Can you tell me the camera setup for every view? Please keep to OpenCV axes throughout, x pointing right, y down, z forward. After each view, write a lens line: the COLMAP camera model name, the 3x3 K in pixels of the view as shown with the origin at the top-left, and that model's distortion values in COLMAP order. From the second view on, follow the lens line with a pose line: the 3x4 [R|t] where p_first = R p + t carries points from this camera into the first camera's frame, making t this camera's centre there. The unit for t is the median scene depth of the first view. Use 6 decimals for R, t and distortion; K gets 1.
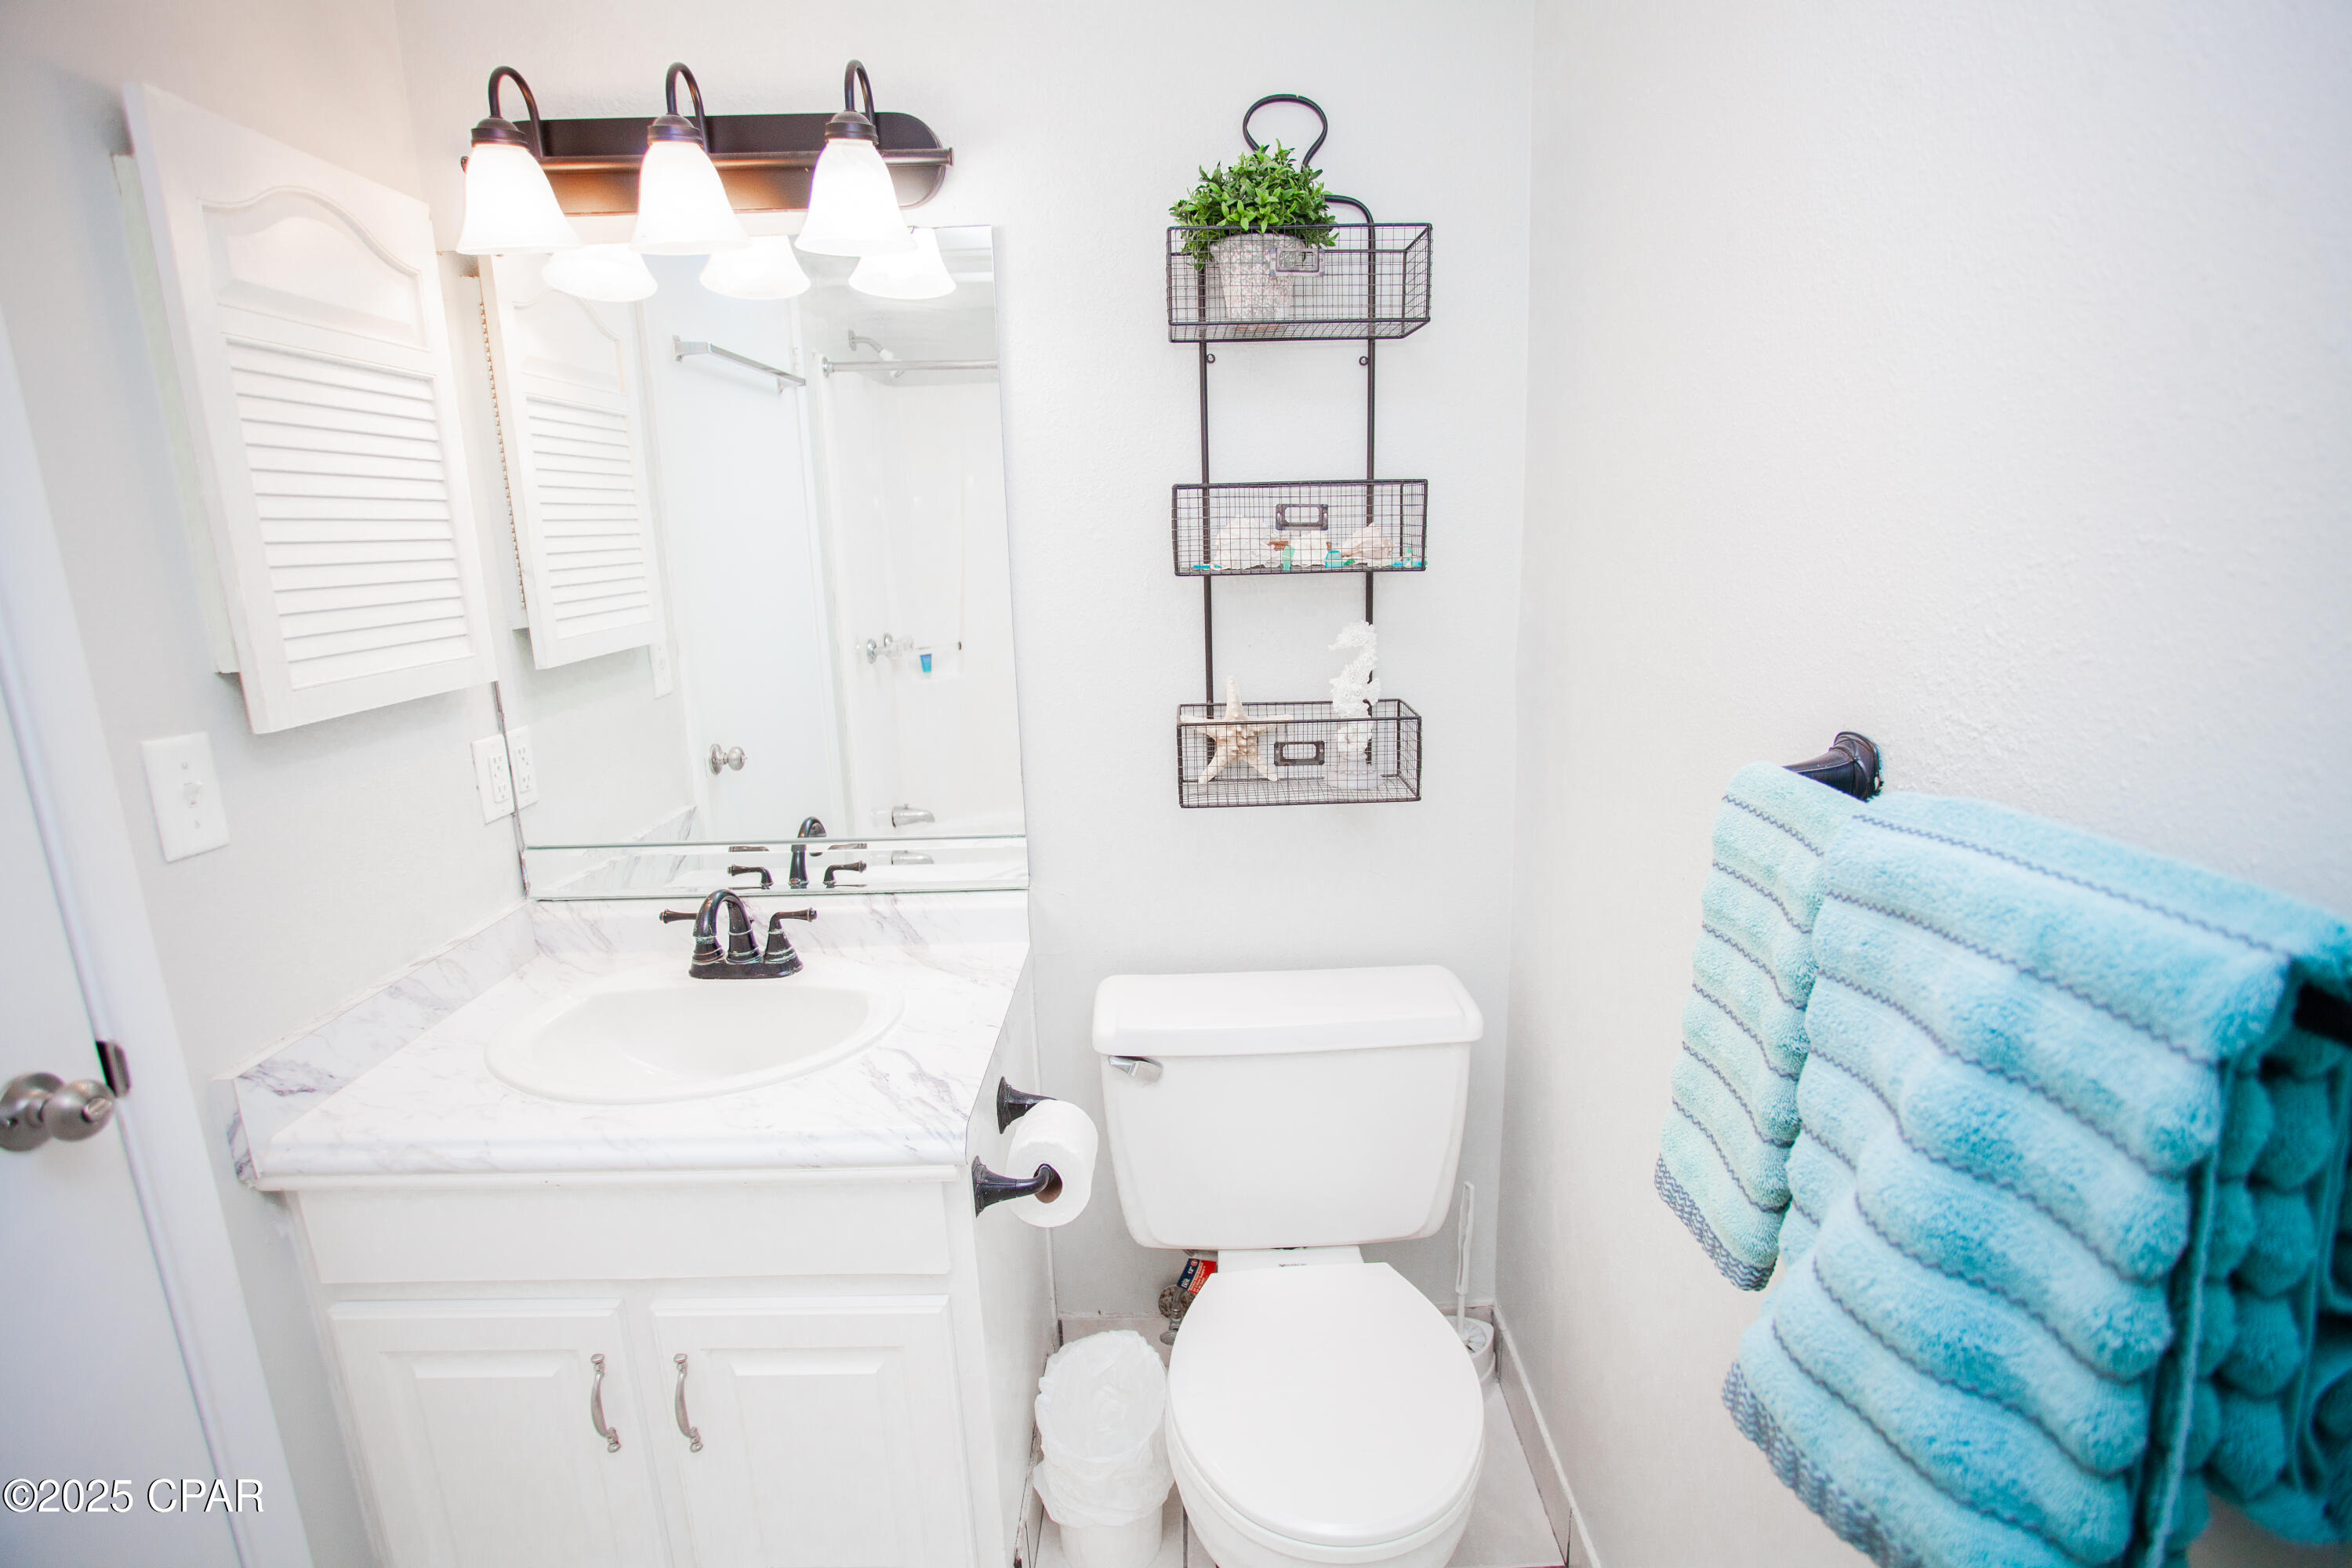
lens RADIAL K [[1165.8, 0, 1175.8], [0, 1165.8, 774.4], [0, 0, 1]] dist [0.002569, 0.003016]
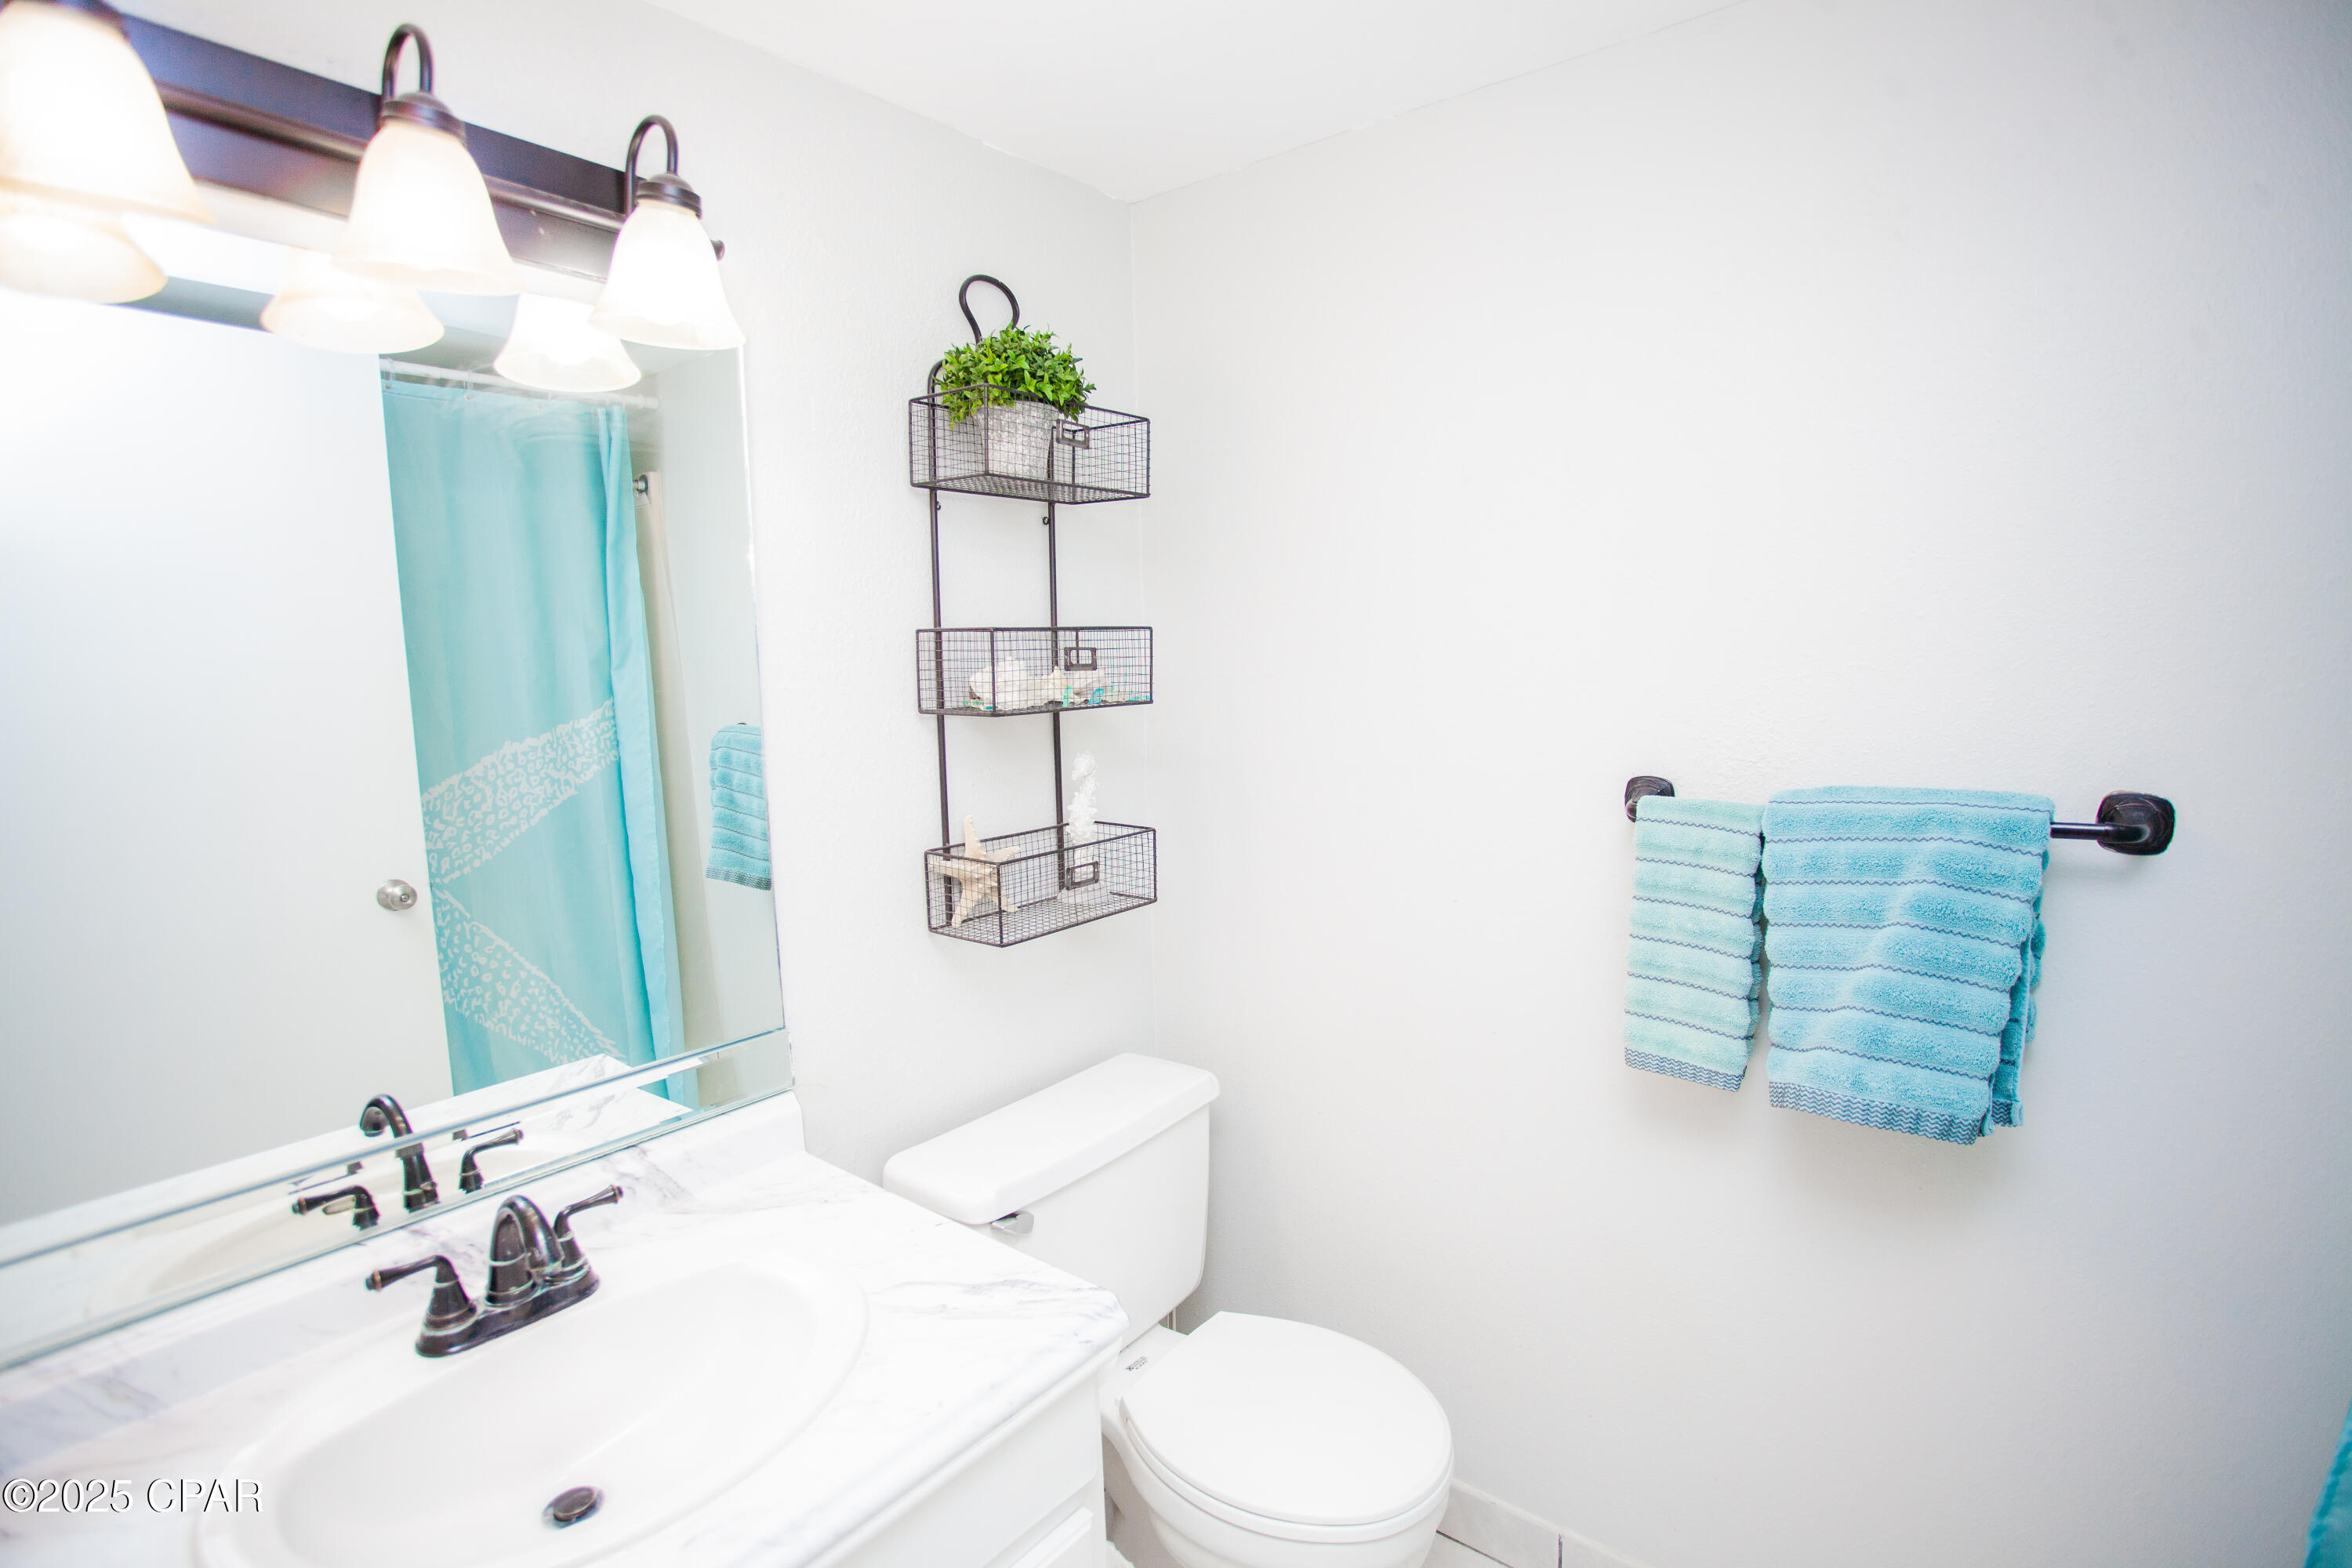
lens RADIAL K [[1165.8, 0, 1161.1], [0, 1165.8, 805.4], [0, 0, 1]] dist [0.002569, 0.003016]
pose [[0.637881, -0.100358, 0.763568, -0.644442], [0.175618, 0.984306, -0.017340, -0.048763], [-0.749844, 0.145157, 0.645494, 0.238256]]
